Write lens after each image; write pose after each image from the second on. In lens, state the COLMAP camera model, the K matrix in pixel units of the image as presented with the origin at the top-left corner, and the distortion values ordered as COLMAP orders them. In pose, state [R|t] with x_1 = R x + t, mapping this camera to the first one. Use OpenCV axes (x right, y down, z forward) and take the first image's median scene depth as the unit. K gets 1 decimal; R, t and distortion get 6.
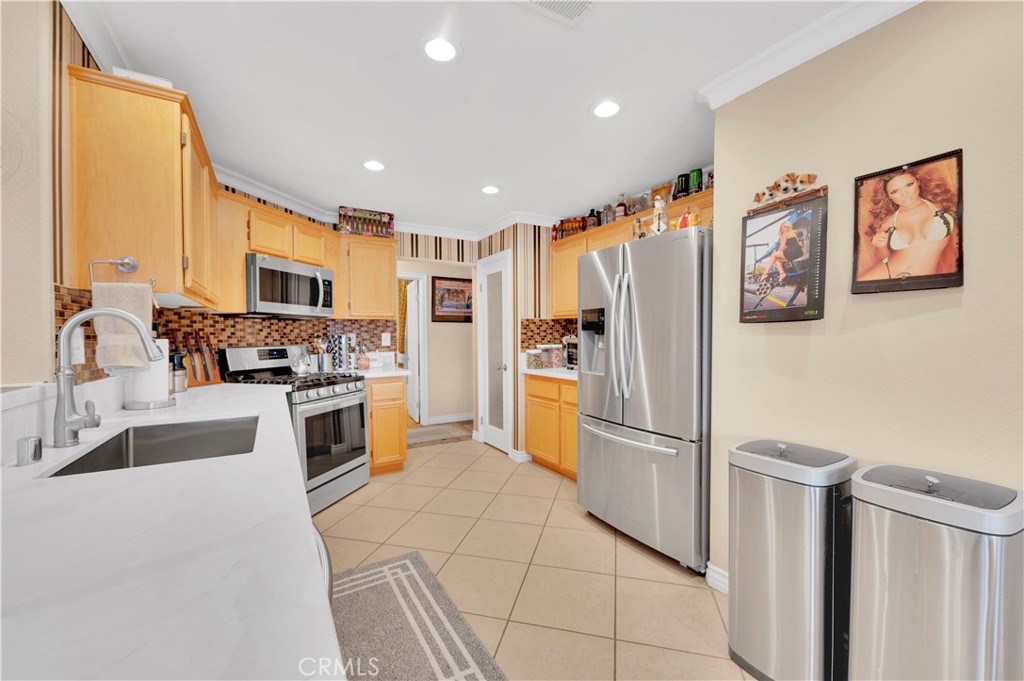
lens RADIAL K [[403.8, 0, 513.4], [0, 403.8, 345.4], [0, 0, 1]] dist [-0.003192, -0.000810]
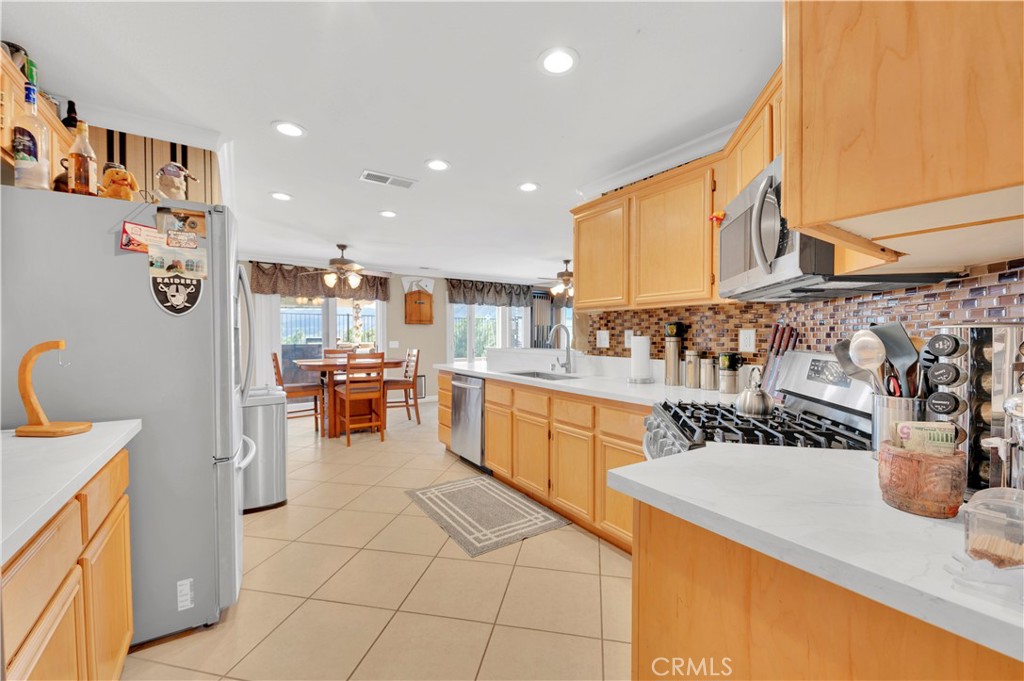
lens RADIAL K [[403.8, 0, 515.0], [0, 403.8, 338.3], [0, 0, 1]] dist [-0.003192, -0.000810]
pose [[-0.997796, 0.016372, -0.064299, -0.377645], [0.013753, 0.999066, 0.040958, -0.075454], [0.064909, 0.039984, -0.997090, 2.581391]]
